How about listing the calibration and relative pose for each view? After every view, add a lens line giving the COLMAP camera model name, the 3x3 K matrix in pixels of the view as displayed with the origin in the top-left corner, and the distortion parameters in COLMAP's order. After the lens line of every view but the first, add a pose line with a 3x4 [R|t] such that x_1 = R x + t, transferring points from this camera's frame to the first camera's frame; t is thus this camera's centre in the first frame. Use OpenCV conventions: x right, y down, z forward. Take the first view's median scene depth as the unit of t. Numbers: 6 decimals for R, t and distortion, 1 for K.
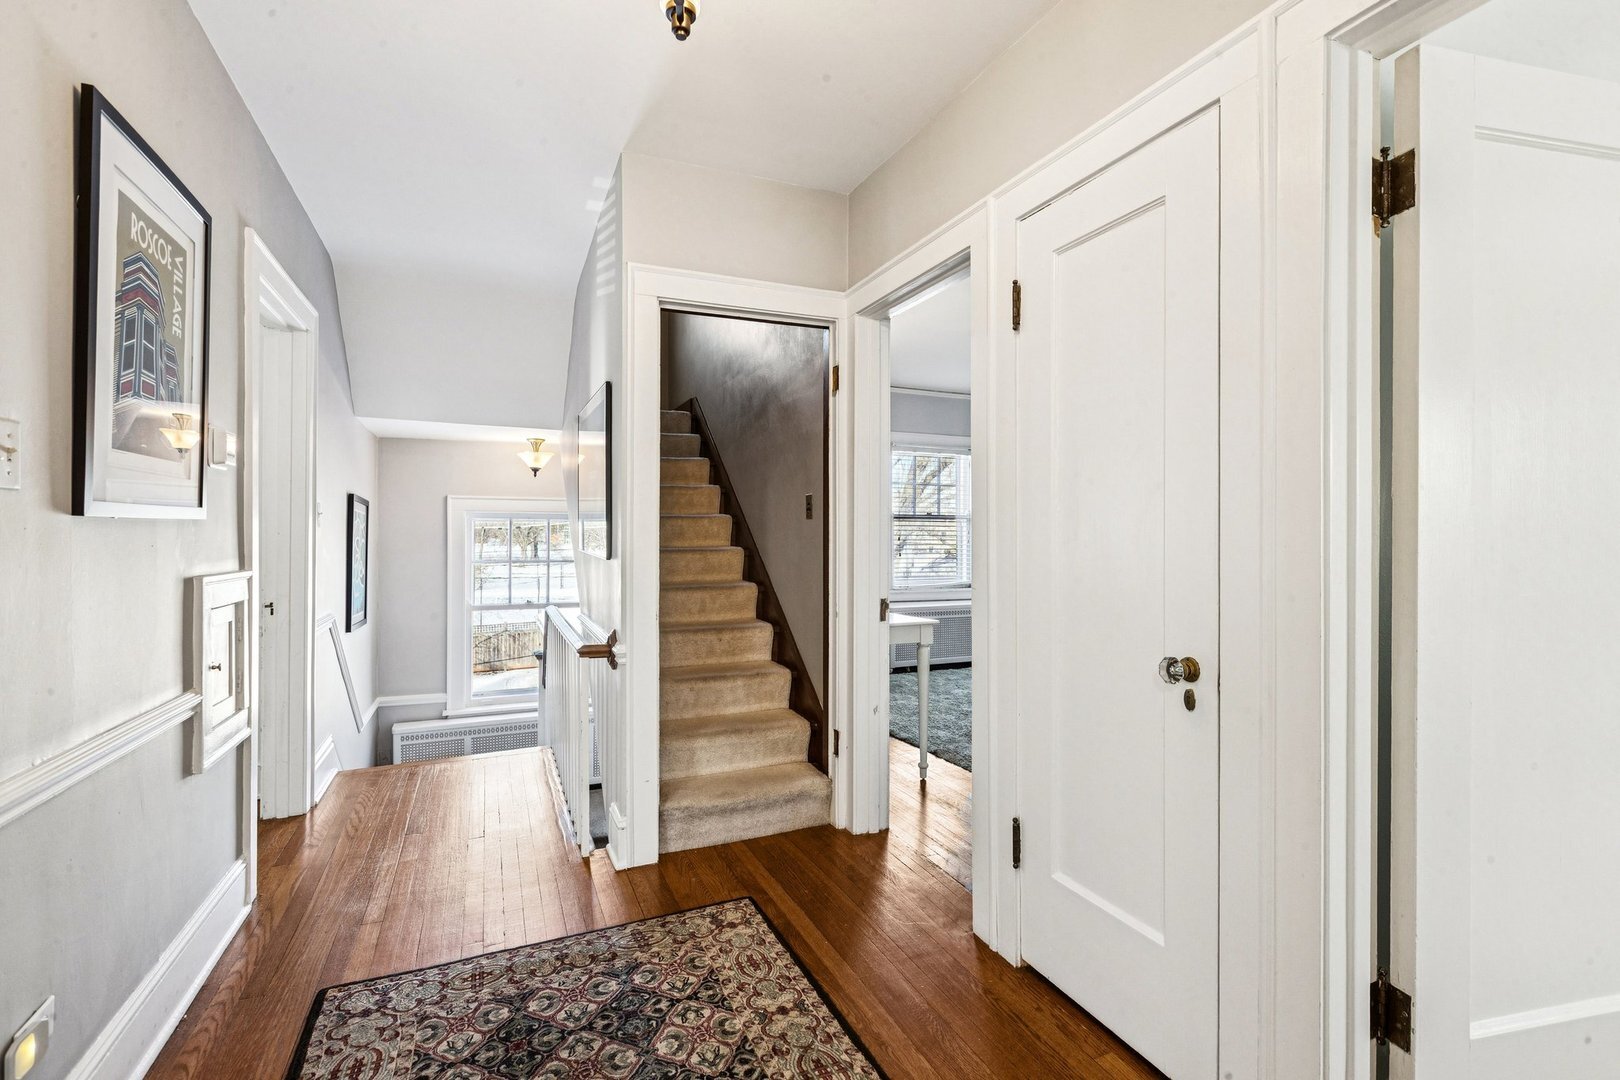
lens RADIAL K [[741.2, 0, 813.6], [0, 741.2, 531.6], [0, 0, 1]] dist [0.002730, -0.002177]
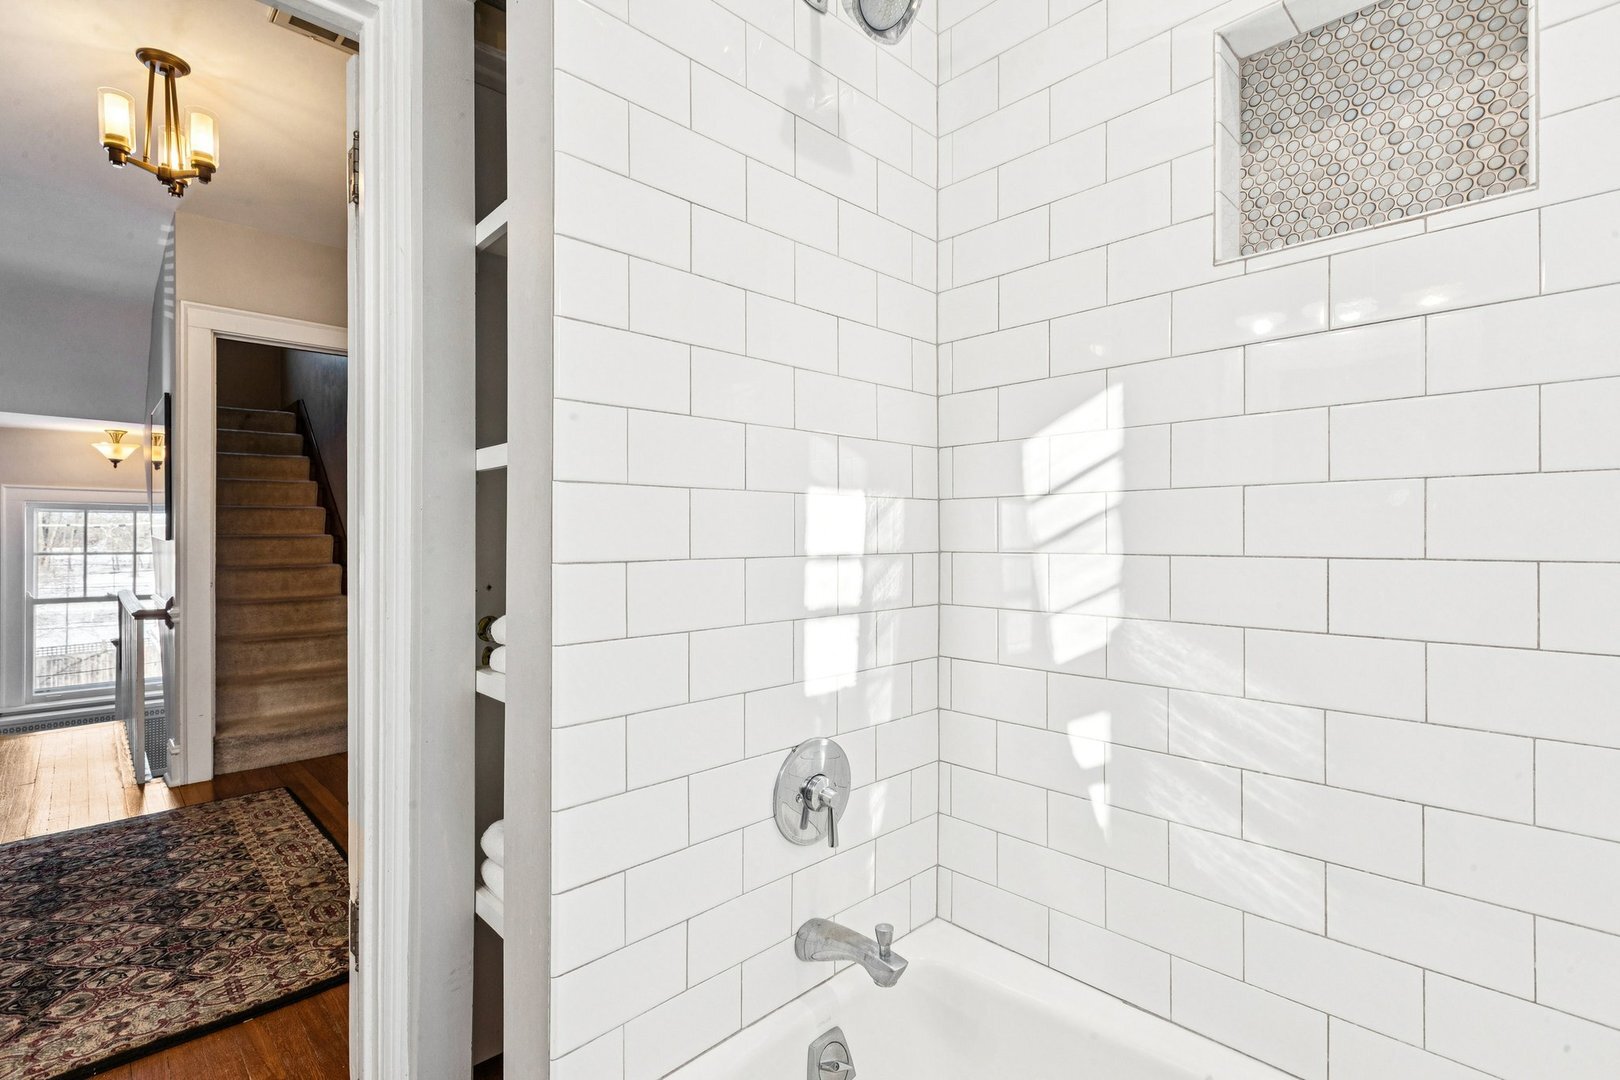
lens RADIAL K [[741.2, 0, 807.0], [0, 741.2, 533.0], [0, 0, 1]] dist [0.002730, -0.002177]
pose [[0.936213, 0.000137, 0.351432, 0.275791], [0.000406, 0.999999, -0.001471, 0.029144], [-0.351432, 0.001520, 0.936212, -0.501294]]
